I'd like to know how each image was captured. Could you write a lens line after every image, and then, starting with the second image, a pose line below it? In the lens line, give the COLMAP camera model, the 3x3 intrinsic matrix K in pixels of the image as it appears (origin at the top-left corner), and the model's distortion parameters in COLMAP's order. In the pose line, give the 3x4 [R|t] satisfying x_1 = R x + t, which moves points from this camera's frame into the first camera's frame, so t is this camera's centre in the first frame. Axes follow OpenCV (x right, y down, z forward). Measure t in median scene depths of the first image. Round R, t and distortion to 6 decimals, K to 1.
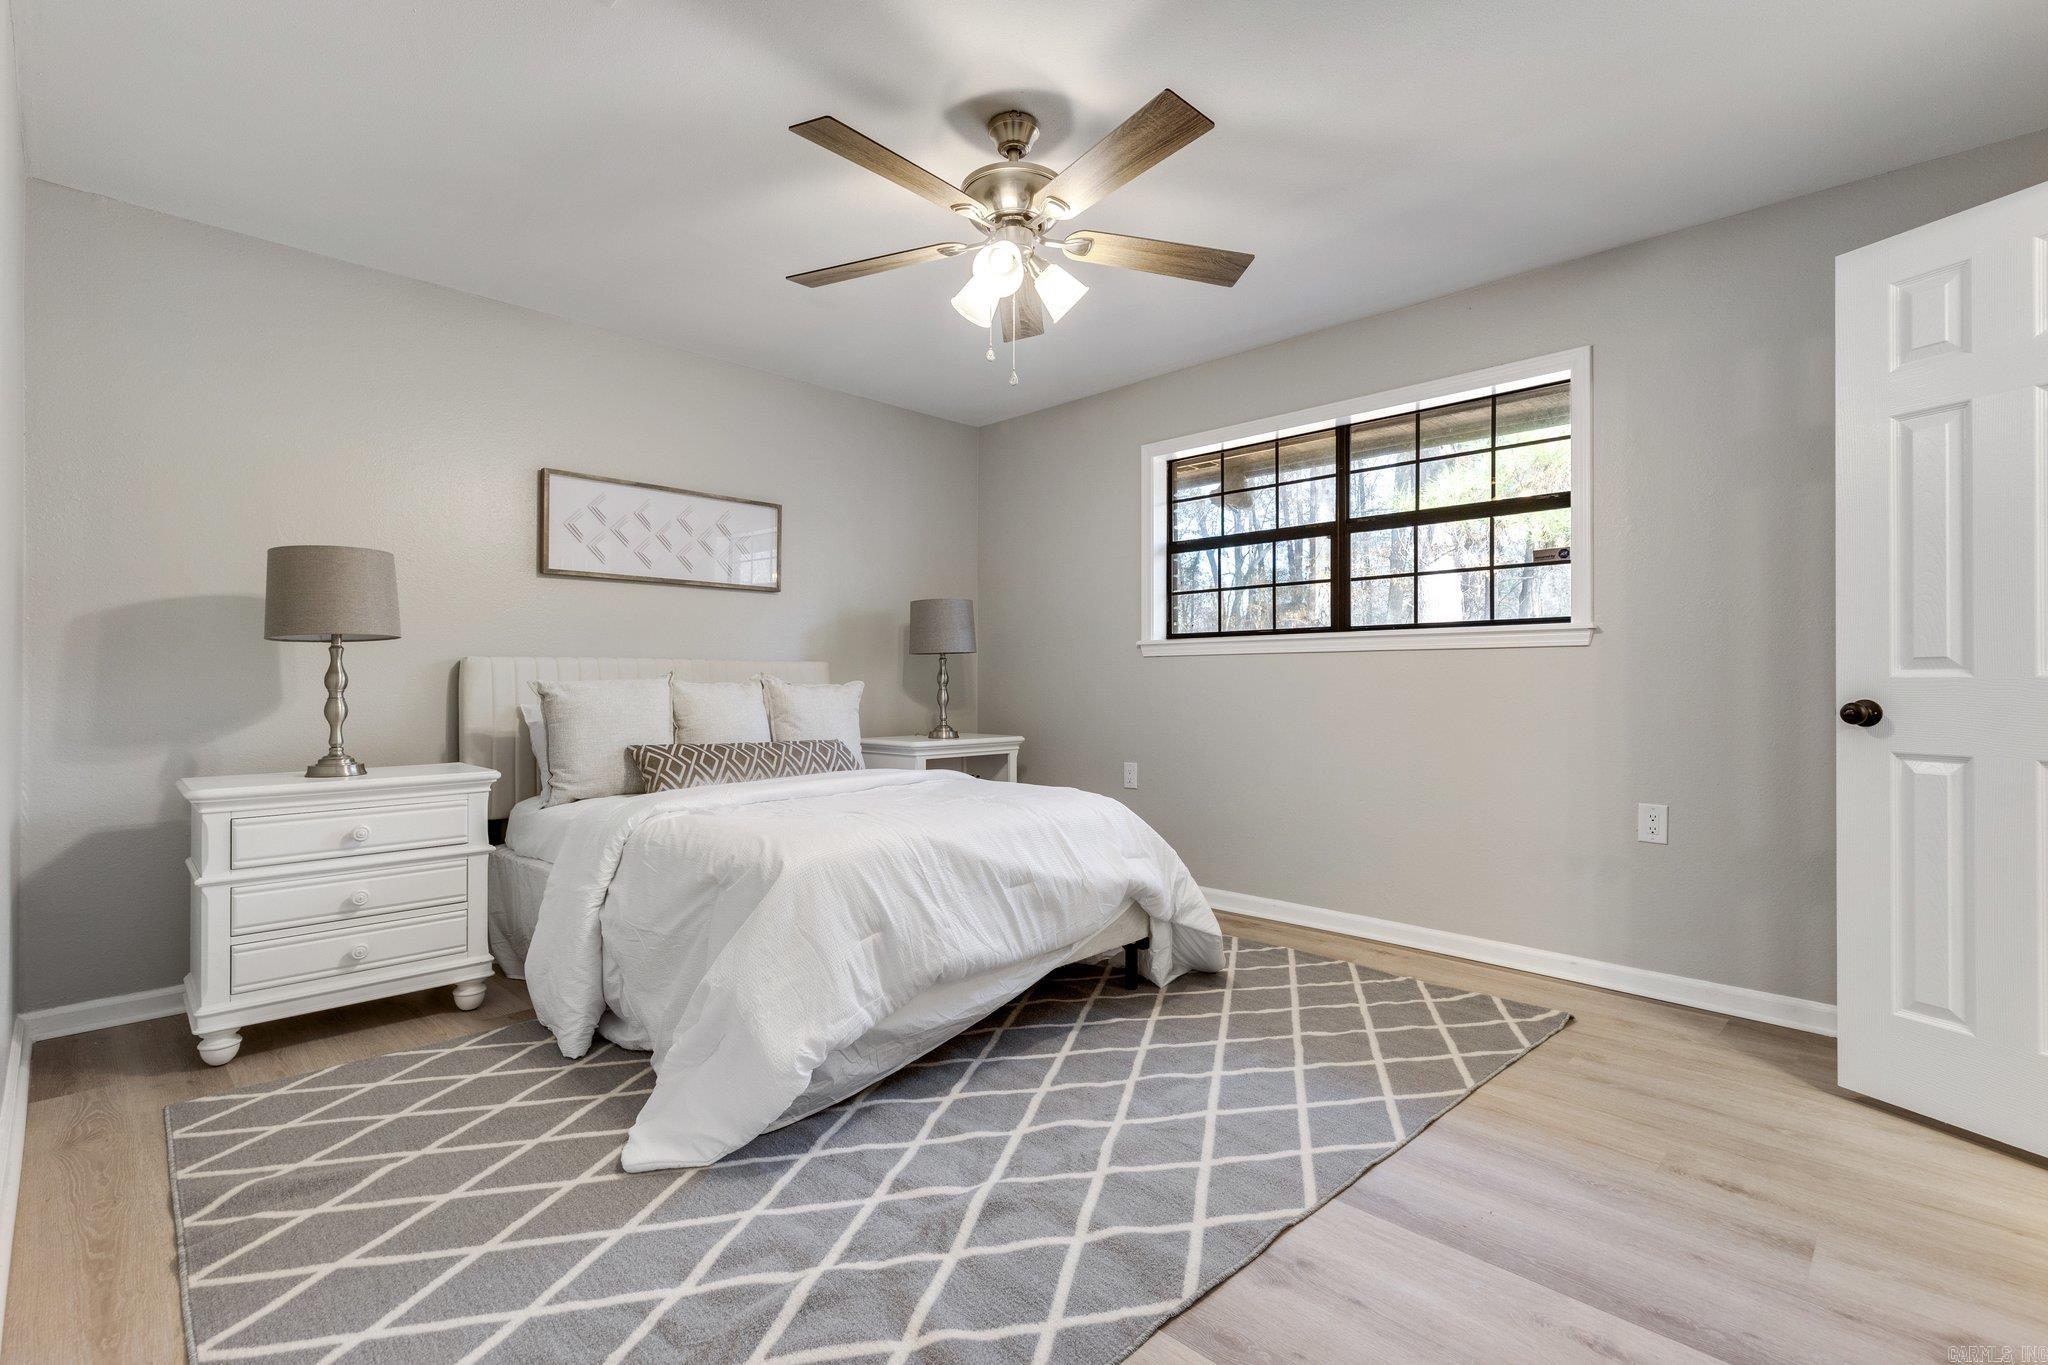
lens RADIAL K [[944.3, 0, 1029.4], [0, 944.3, 671.7], [0, 0, 1]] dist [0.000810, -0.000219]
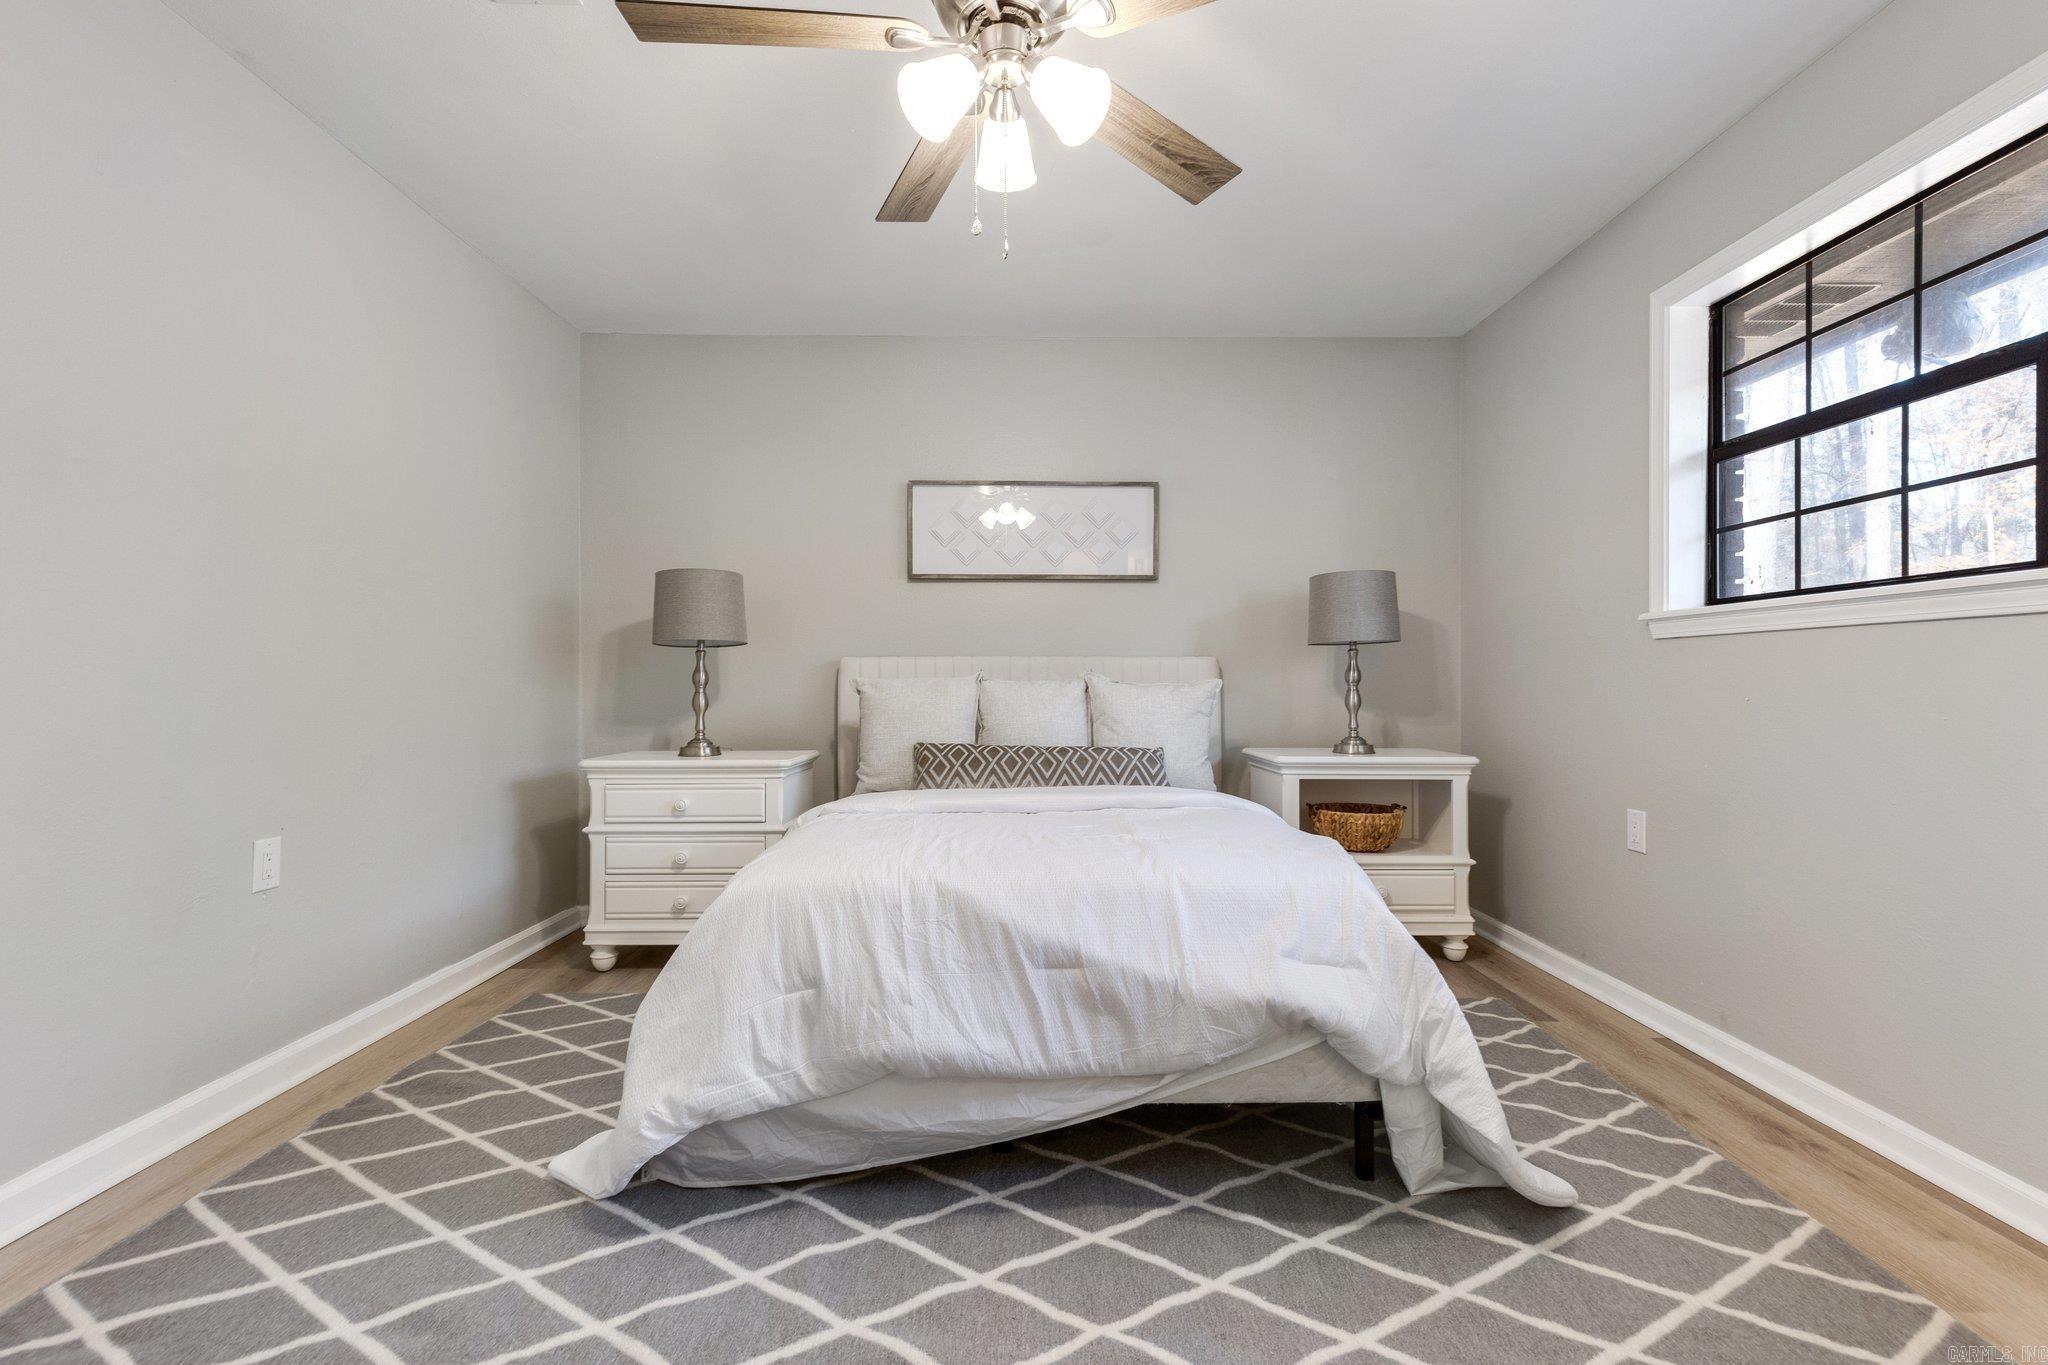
lens RADIAL K [[925.5, 0, 1024.3], [0, 925.5, 674.0], [0, 0, 1]] dist [0.022886, -0.000378]
pose [[0.702815, -0.004036, -0.711361, 0.413249], [0.006395, 0.999979, 0.000645, 0.005481], [0.711344, -0.005002, 0.702827, 0.441764]]
